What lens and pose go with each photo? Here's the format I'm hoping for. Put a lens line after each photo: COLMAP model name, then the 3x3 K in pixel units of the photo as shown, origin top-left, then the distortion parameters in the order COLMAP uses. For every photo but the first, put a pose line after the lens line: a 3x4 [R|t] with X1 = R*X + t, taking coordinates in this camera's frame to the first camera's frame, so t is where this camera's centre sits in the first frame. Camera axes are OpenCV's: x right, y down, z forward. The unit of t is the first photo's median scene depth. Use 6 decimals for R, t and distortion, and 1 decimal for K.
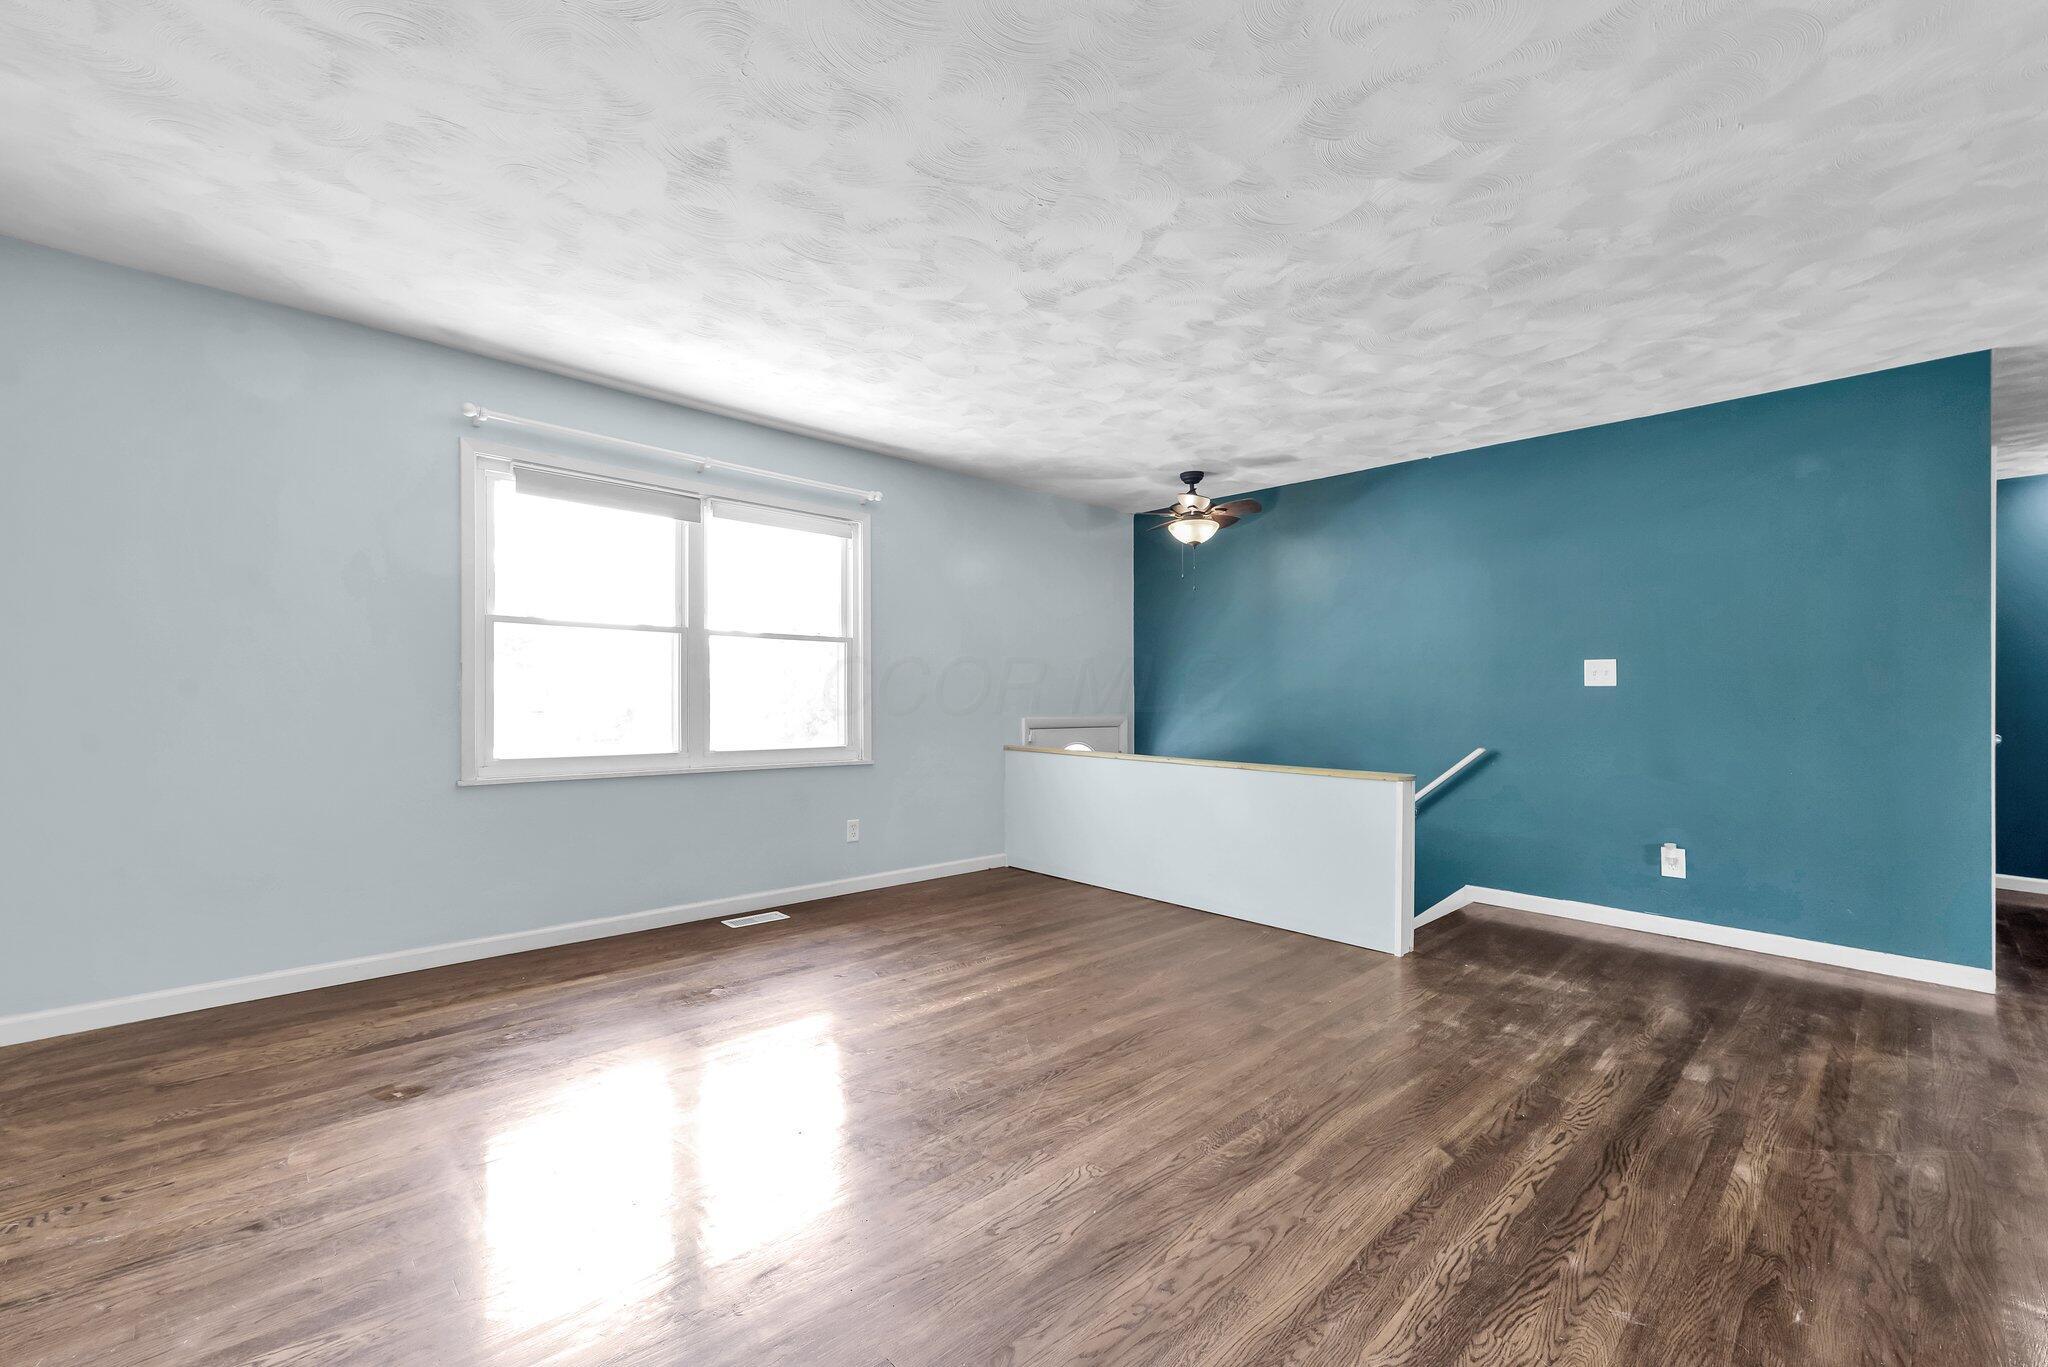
lens RADIAL K [[856.7, 0, 1022.5], [0, 856.7, 694.3], [0, 0, 1]] dist [0.033885, 0.000096]
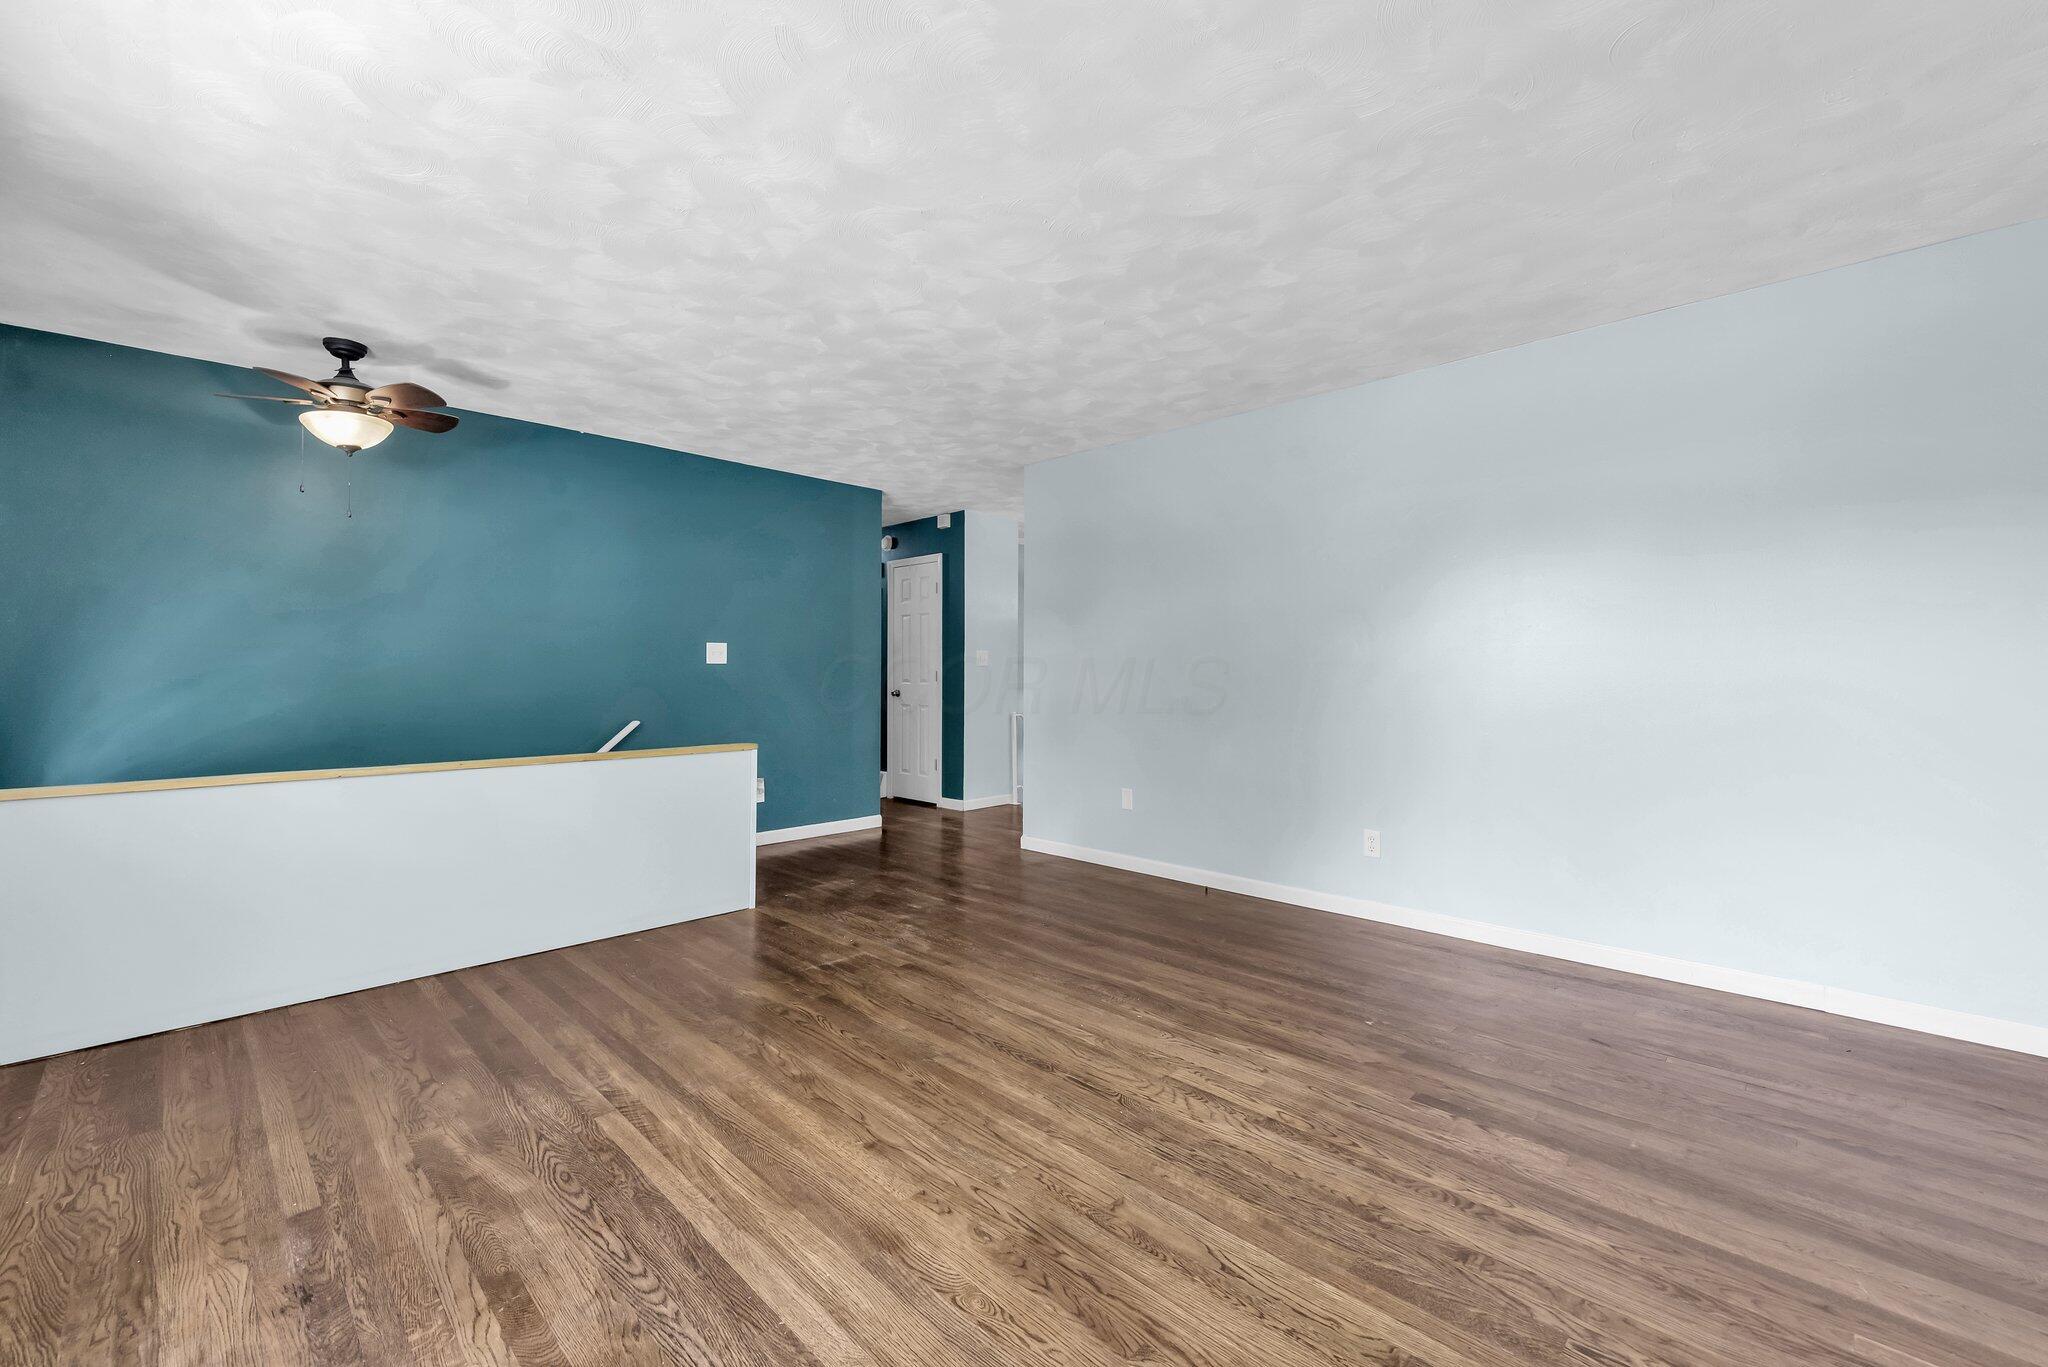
lens RADIAL K [[838.2, 0, 1021.8], [0, 838.2, 644.9], [0, 0, 1]] dist [-0.000142, 0.000035]
pose [[-0.031503, 0.026264, 0.999159, -0.679532], [-0.000947, 0.999653, -0.026307, -0.006155], [-0.999503, -0.001774, -0.031467, 0.714611]]
